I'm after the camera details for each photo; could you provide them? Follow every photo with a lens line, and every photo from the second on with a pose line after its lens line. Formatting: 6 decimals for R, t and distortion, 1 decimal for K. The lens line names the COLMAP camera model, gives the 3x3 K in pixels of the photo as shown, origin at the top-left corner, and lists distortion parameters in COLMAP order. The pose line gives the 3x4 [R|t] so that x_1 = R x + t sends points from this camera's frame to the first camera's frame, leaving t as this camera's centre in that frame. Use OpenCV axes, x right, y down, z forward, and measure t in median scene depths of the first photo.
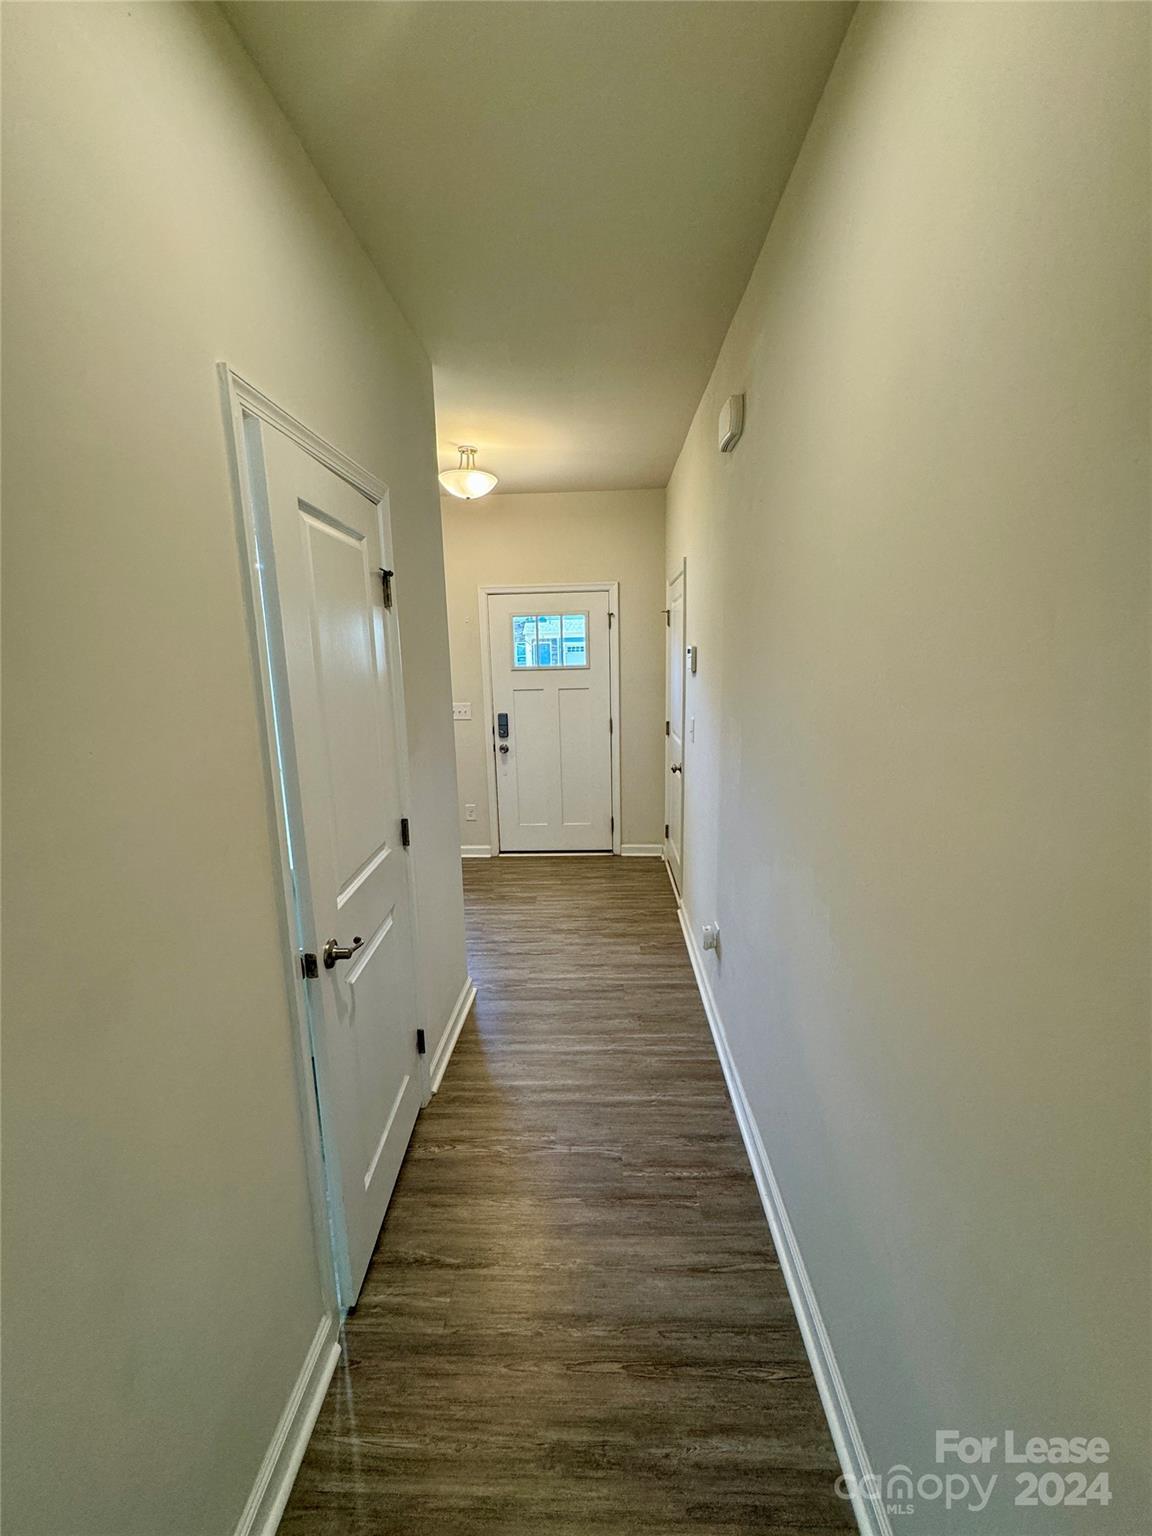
lens RADIAL K [[611.9, 0, 577.4], [0, 611.9, 765.9], [0, 0, 1]] dist [-0.002406, 0.000507]
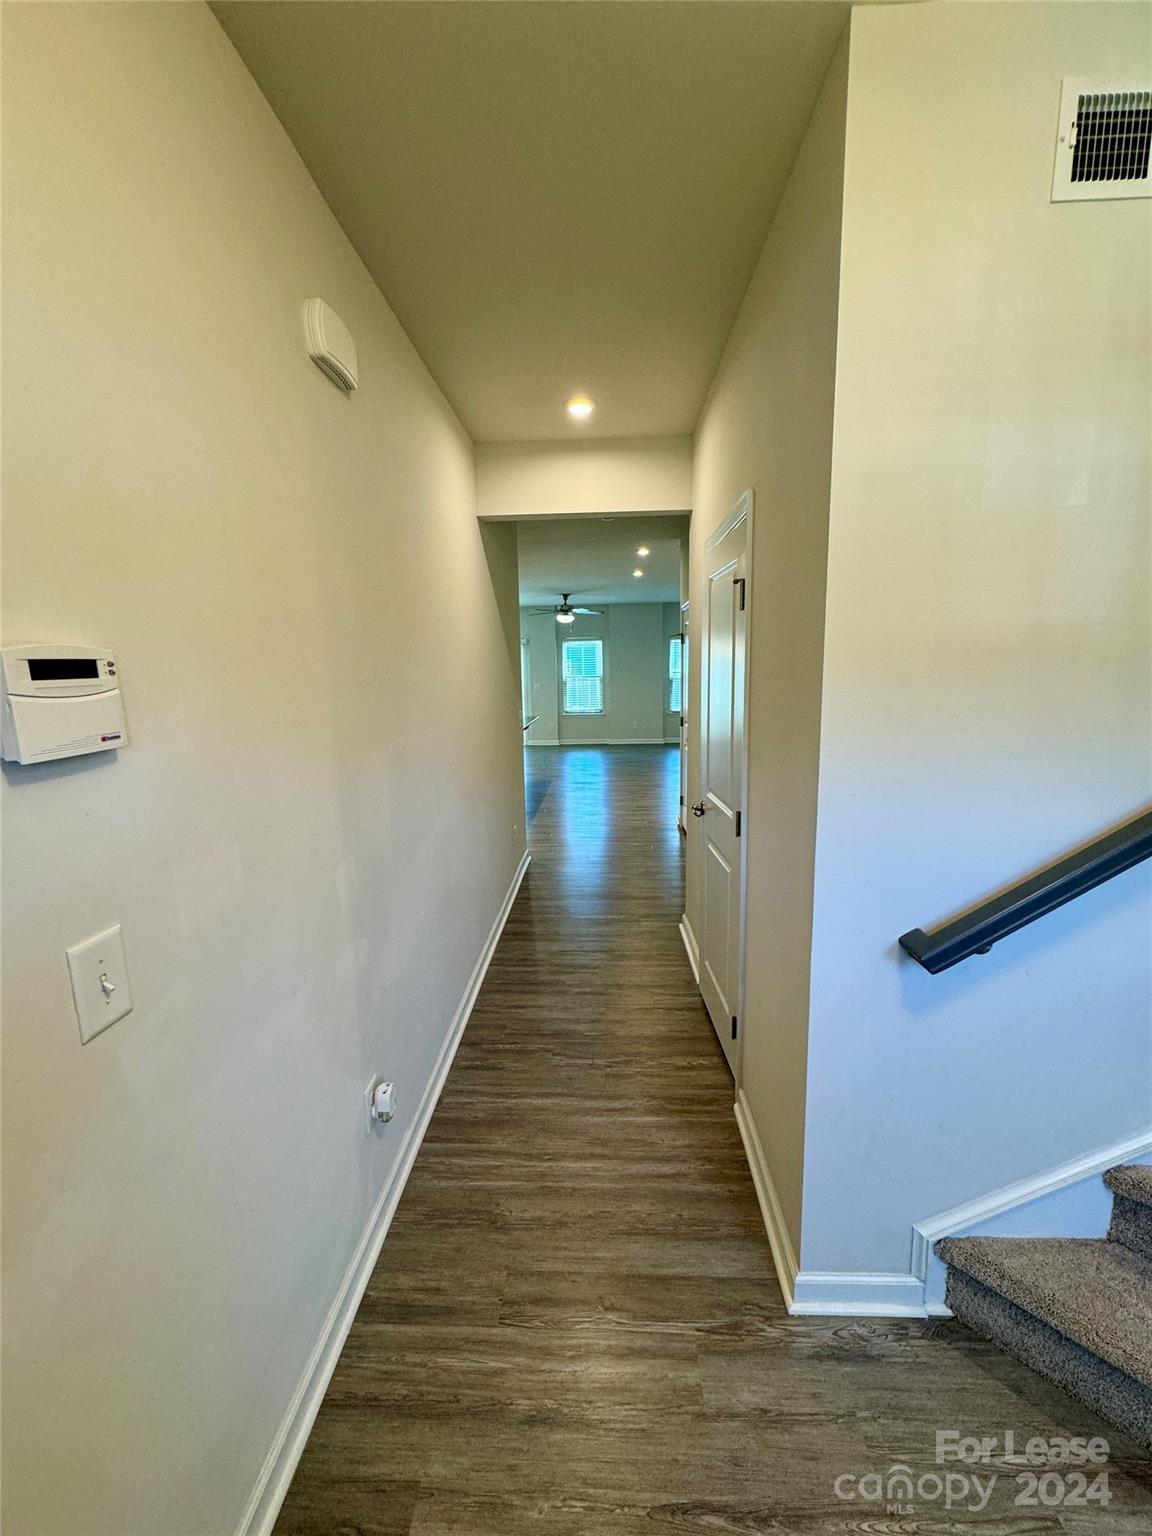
lens RADIAL K [[611.9, 0, 577.4], [0, 611.9, 765.9], [0, 0, 1]] dist [-0.002406, 0.000507]
pose [[-0.999052, 0.040865, 0.015023, -0.018897], [0.043538, 0.939208, 0.340577, -0.295750], [-0.000192, 0.340908, -0.940097, 1.622297]]
